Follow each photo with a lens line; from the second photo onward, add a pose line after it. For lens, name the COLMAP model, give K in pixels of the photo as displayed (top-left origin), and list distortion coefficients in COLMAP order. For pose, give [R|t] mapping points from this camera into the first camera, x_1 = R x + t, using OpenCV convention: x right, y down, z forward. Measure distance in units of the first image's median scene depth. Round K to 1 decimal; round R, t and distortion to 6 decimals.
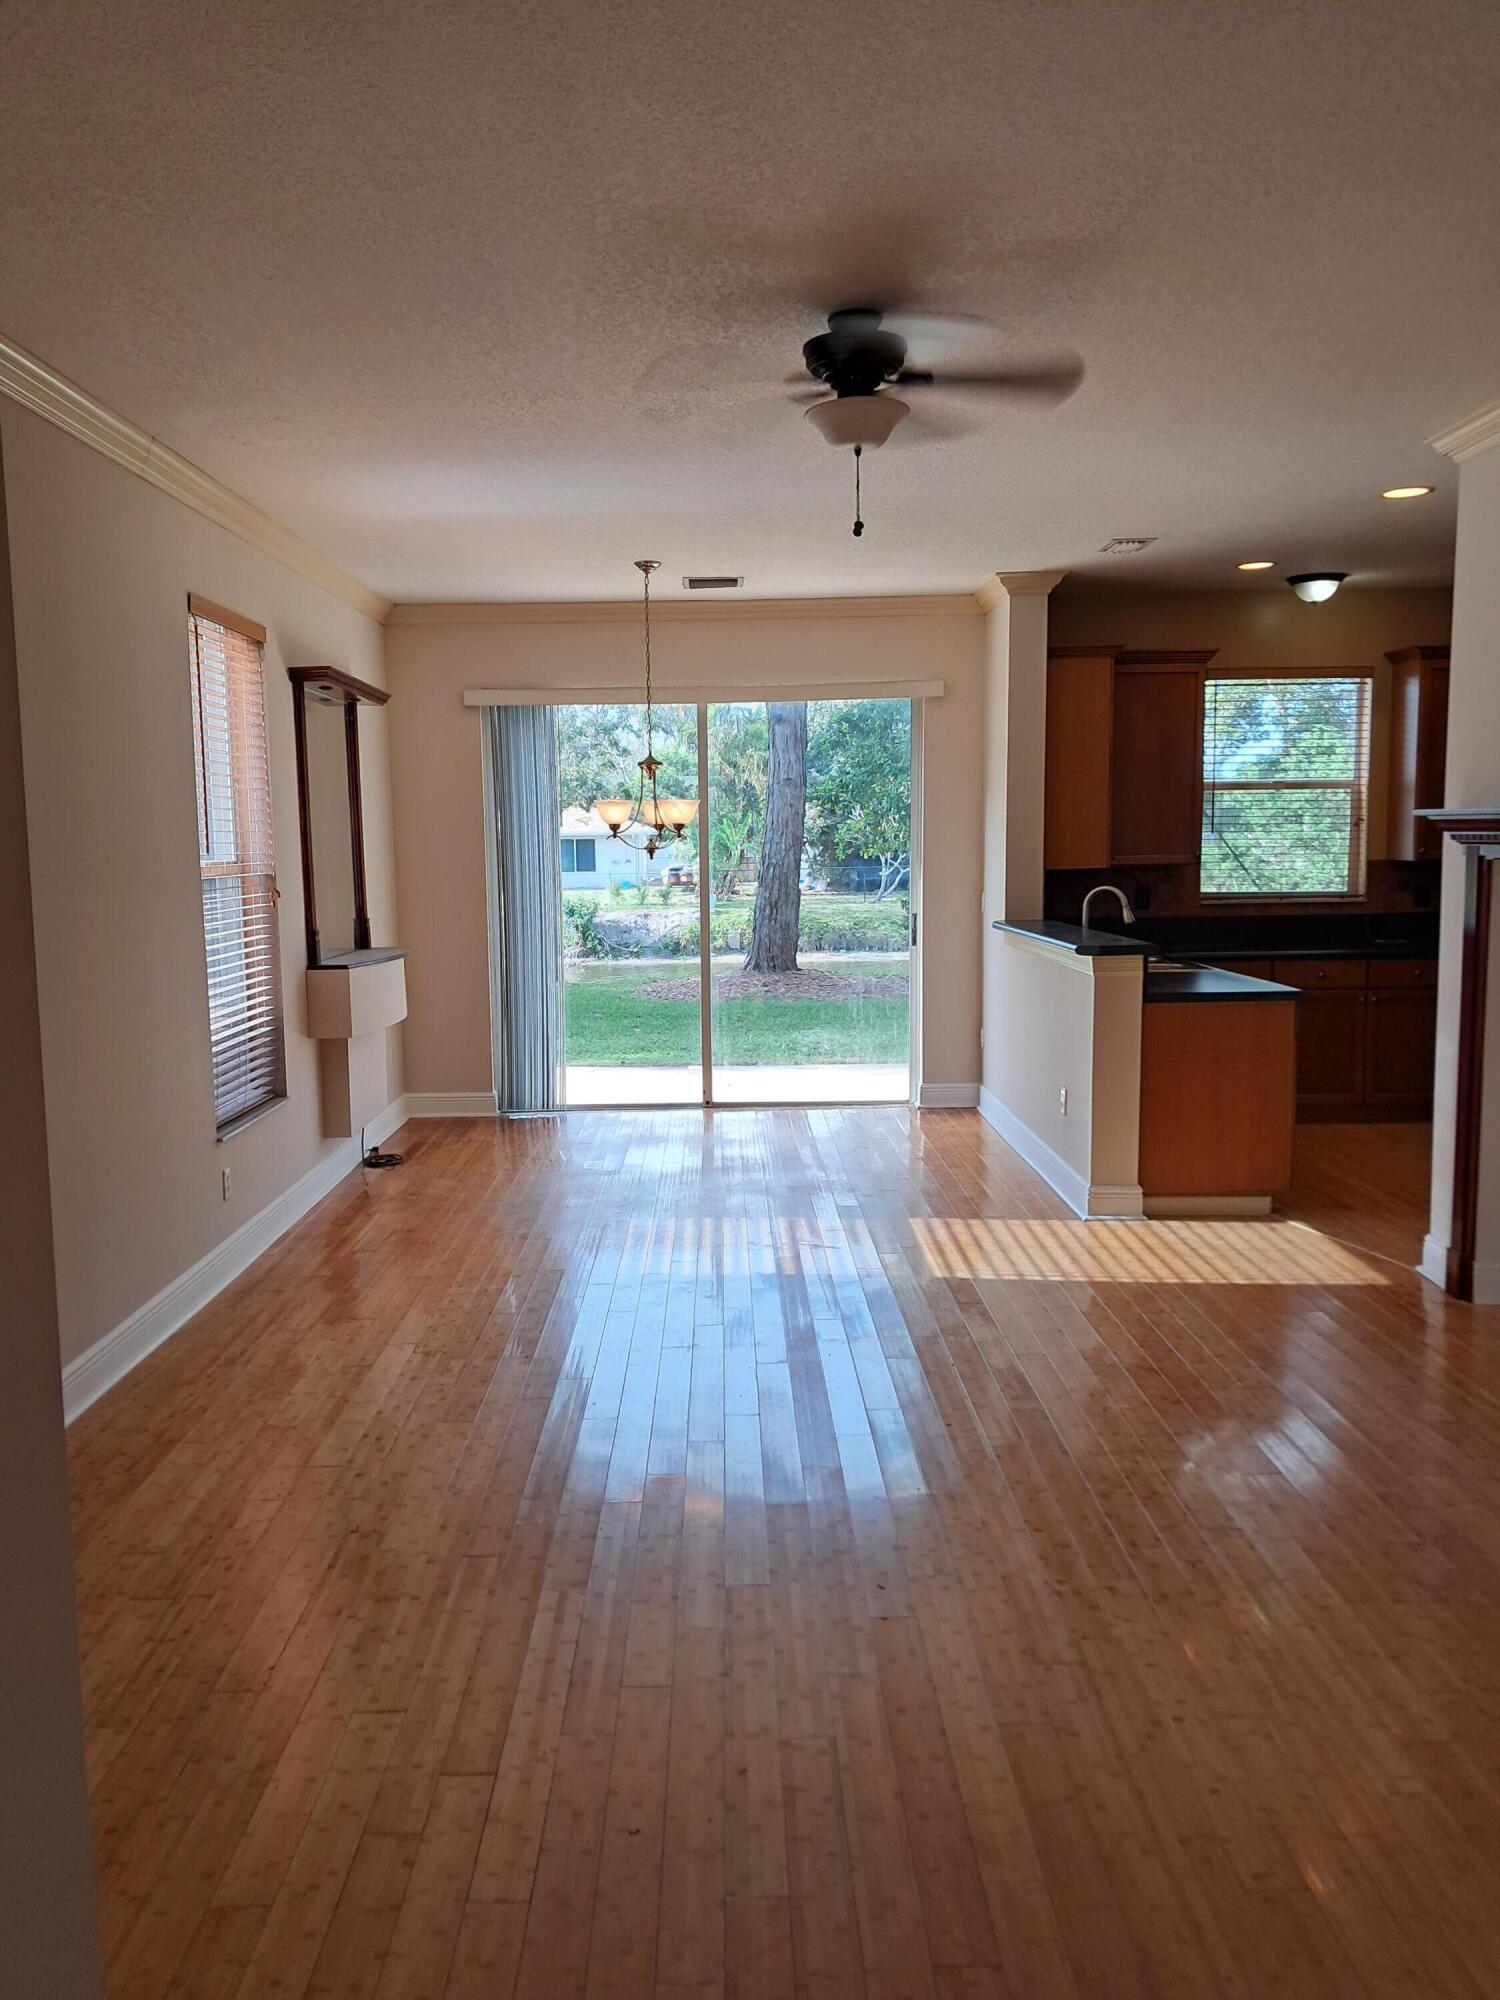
lens RADIAL K [[1568.8, 0, 709.6], [0, 1568.8, 1013.5], [0, 0, 1]] dist [-0.001723, -0.002870]
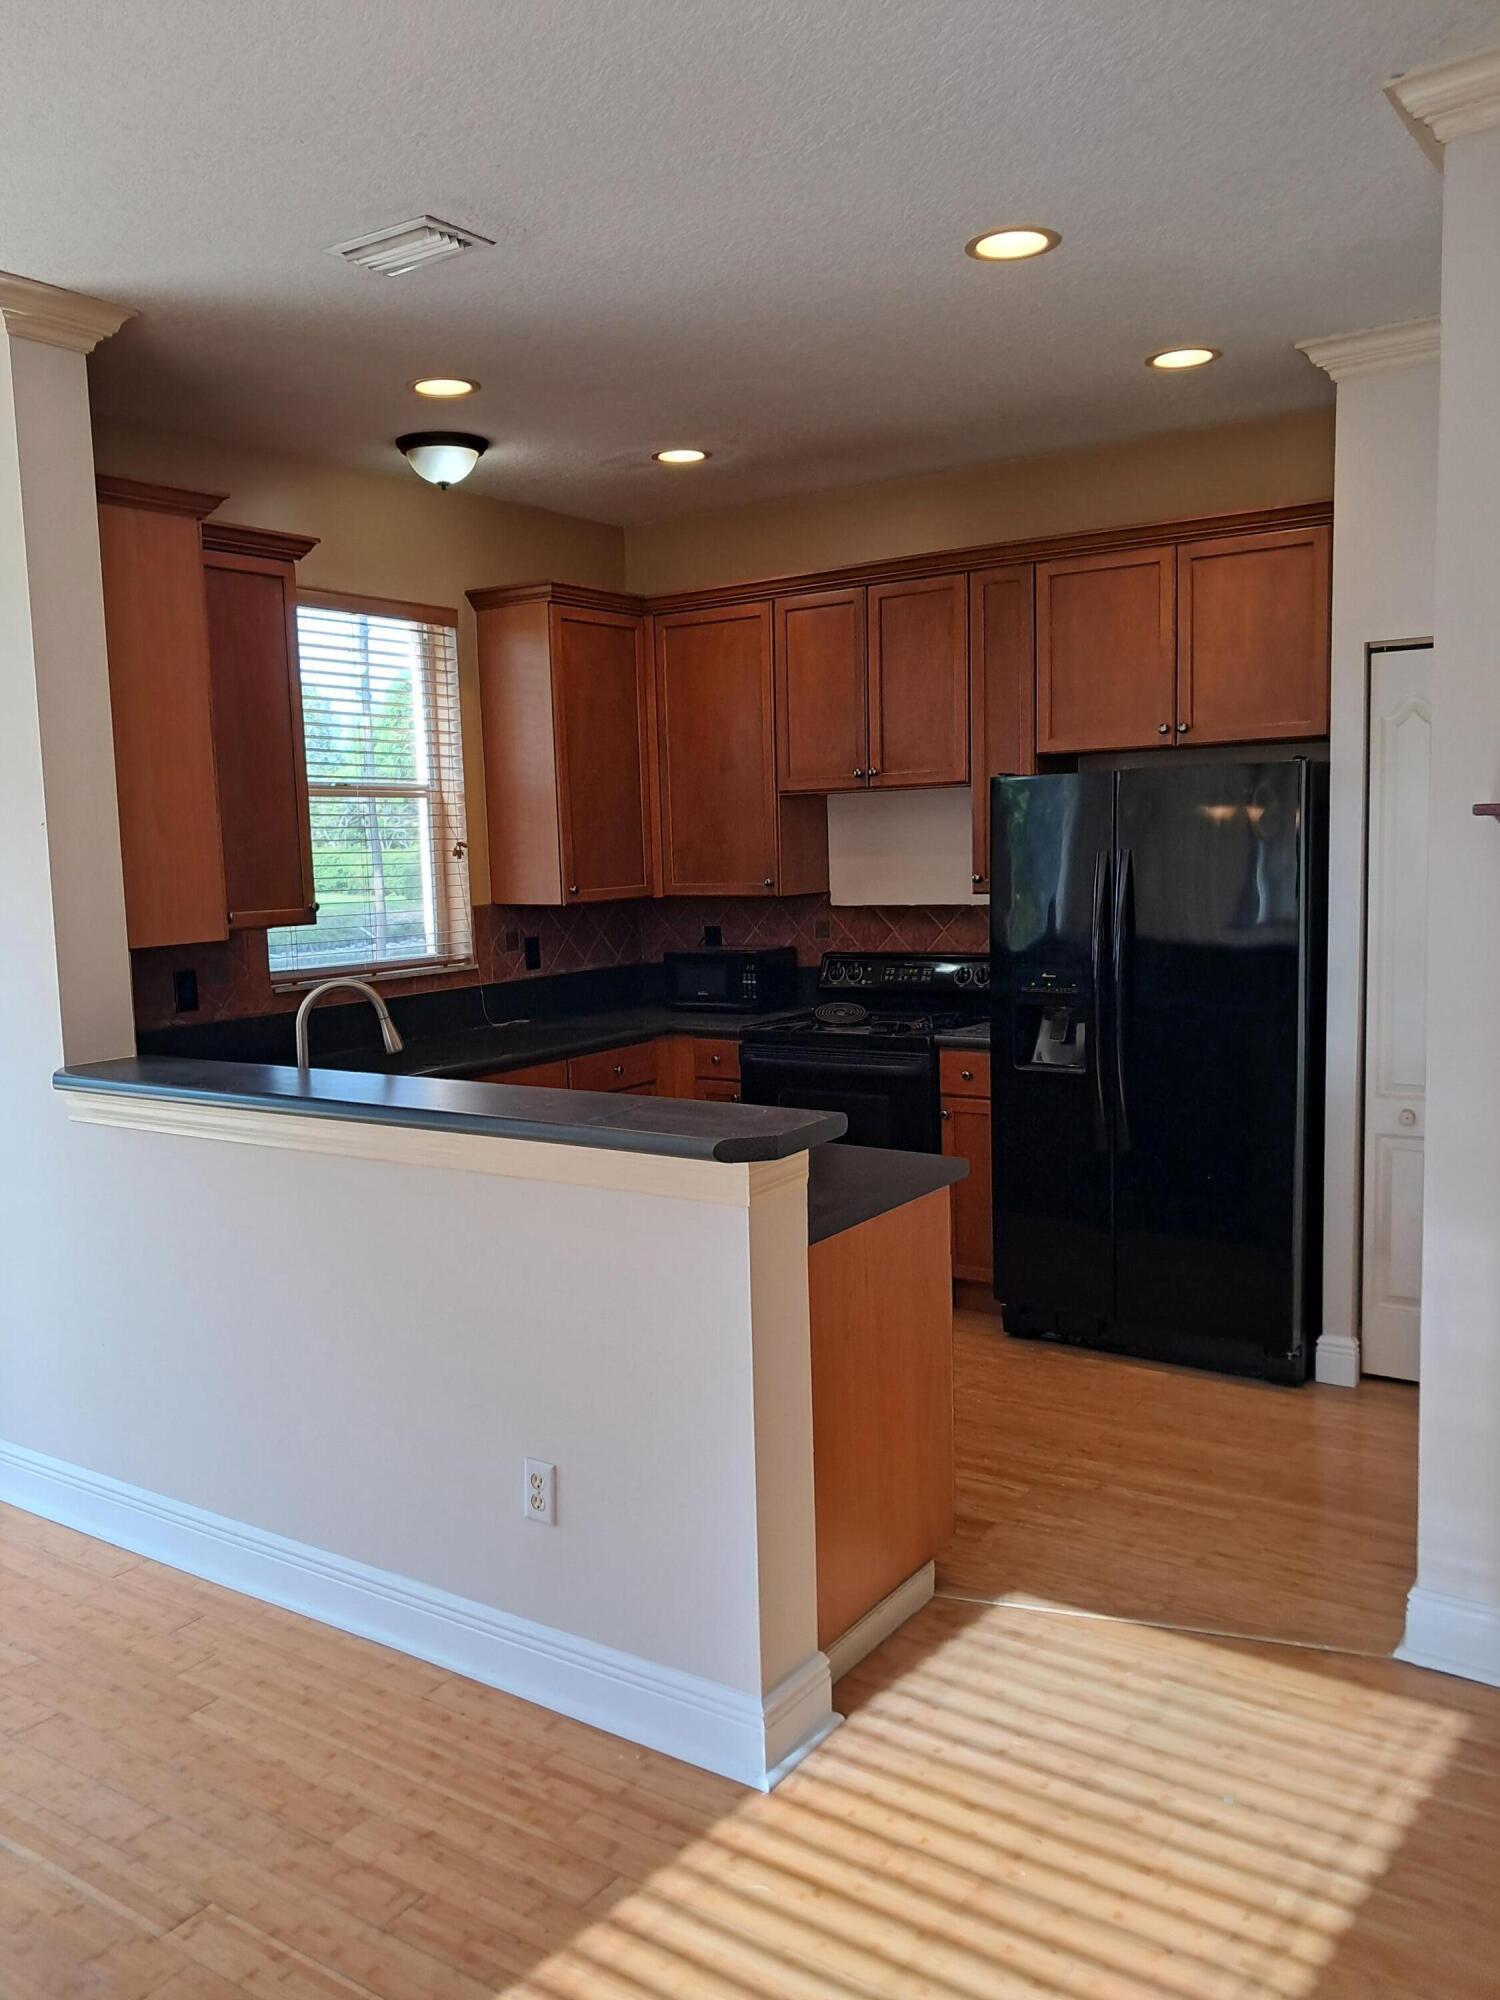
lens RADIAL K [[1568.8, 0, 709.6], [0, 1568.8, 1013.5], [0, 0, 1]] dist [-0.001723, -0.002870]
pose [[0.568557, -0.095130, 0.817125, -0.097442], [0.114209, 0.992800, 0.036115, -0.095761], [-0.814677, 0.072790, 0.575328, 0.801397]]
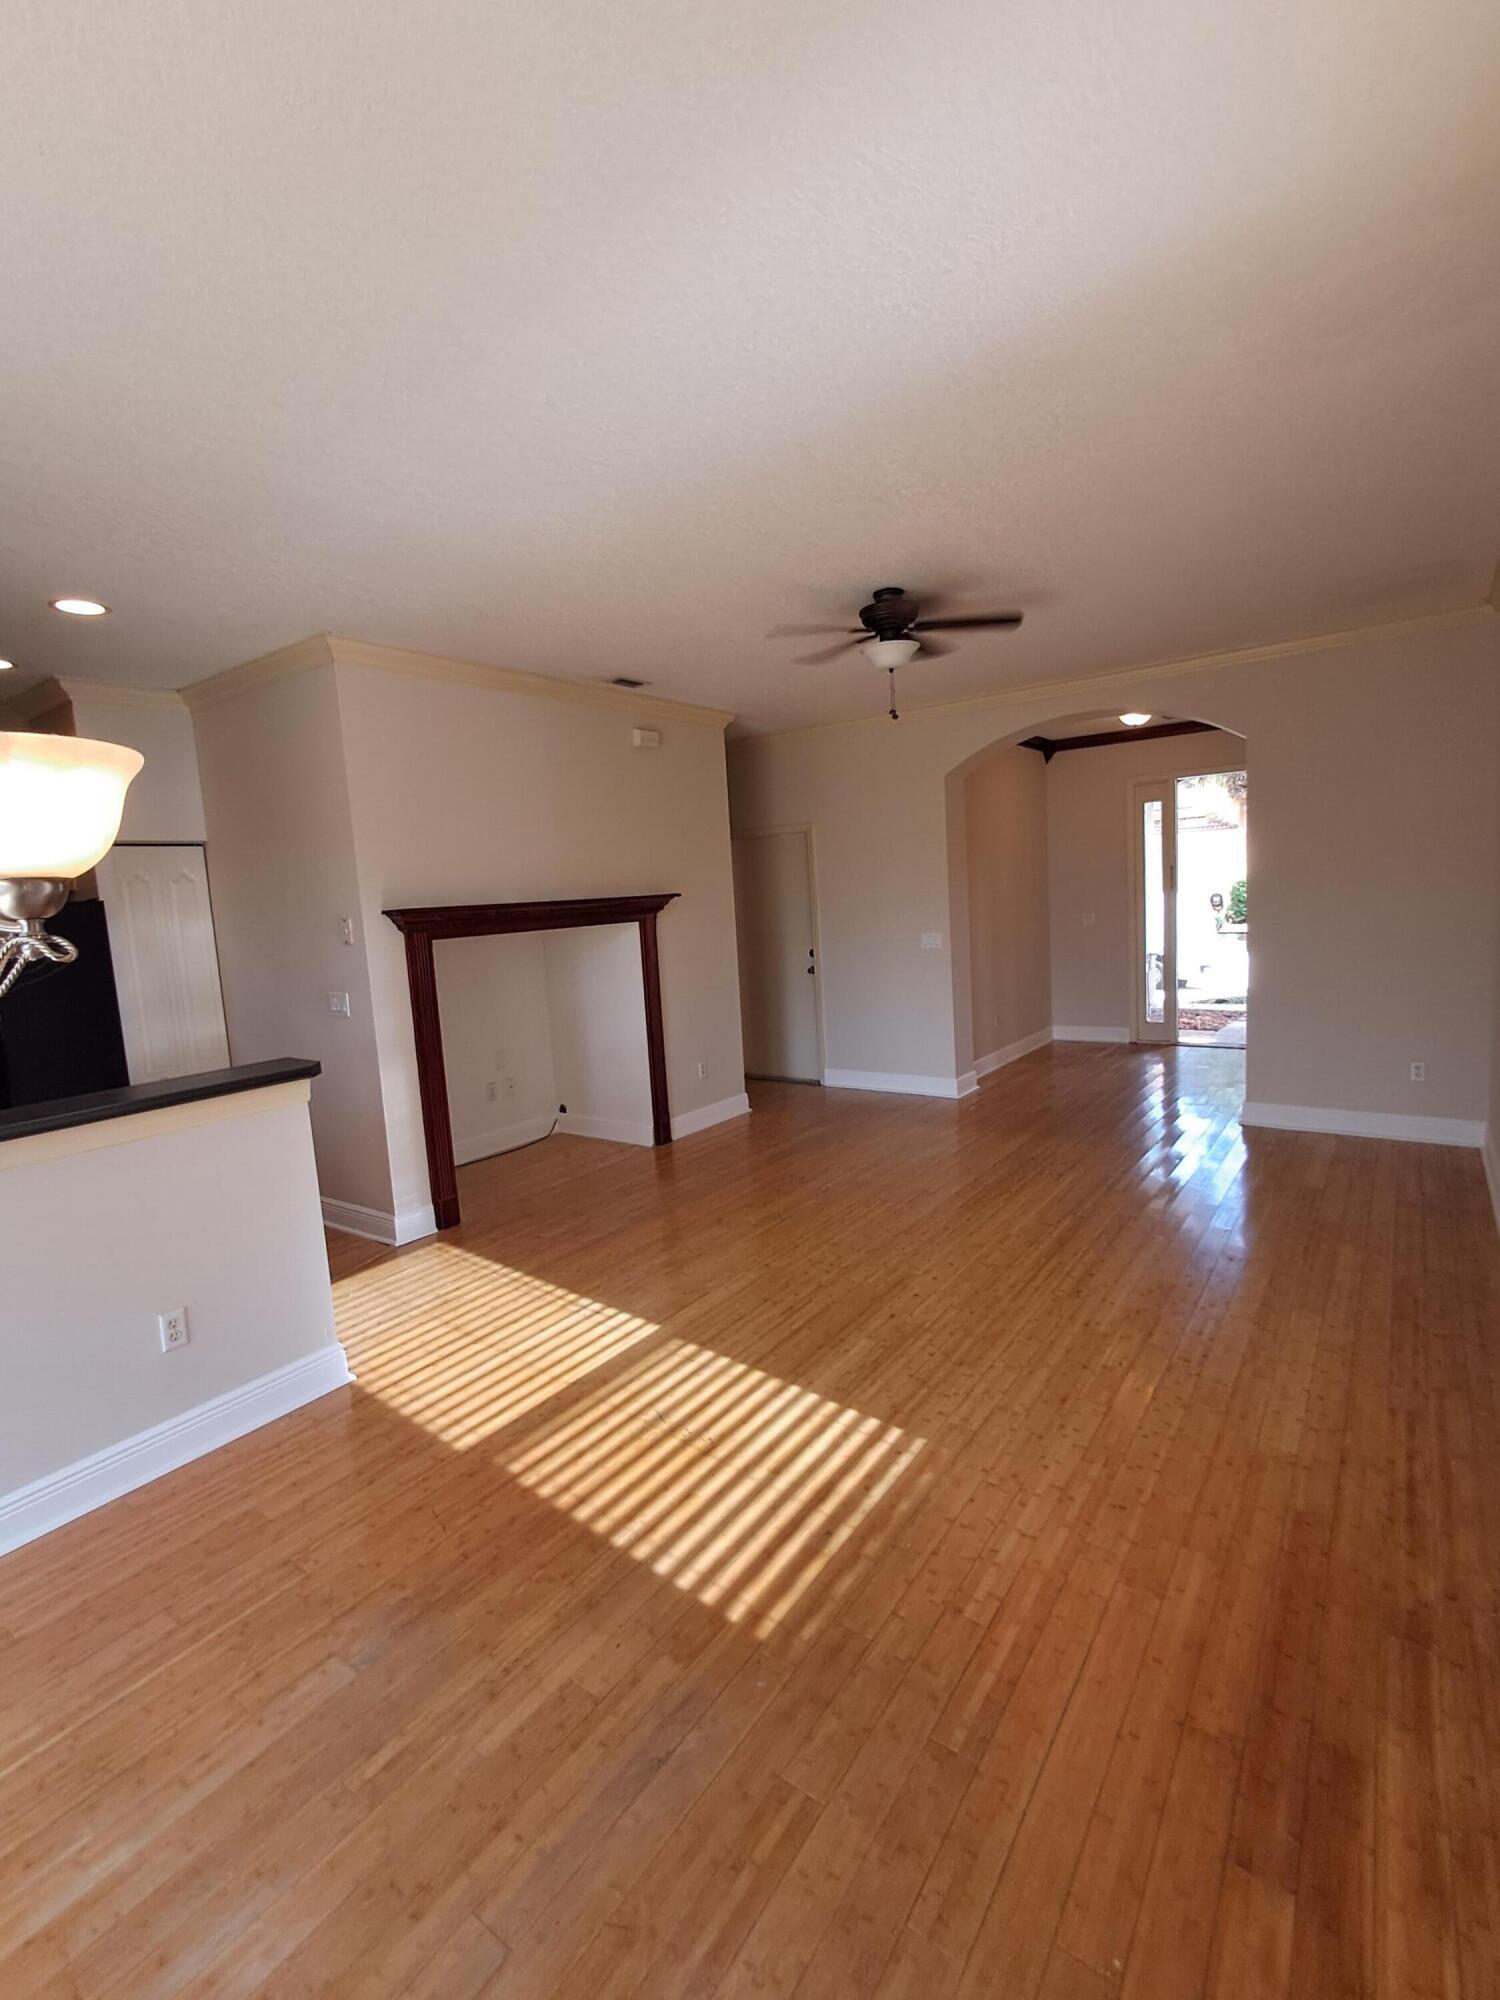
lens RADIAL K [[906.5, 0, 750.0], [0, 906.5, 1000.0], [0, 0, 1]] dist [-0.000403, 0.000080]
pose [[-0.806080, -0.005025, 0.591785, -0.247063], [0.142033, 0.969096, 0.201694, -0.148691], [-0.574510, 0.246635, -0.780455, 1.285542]]
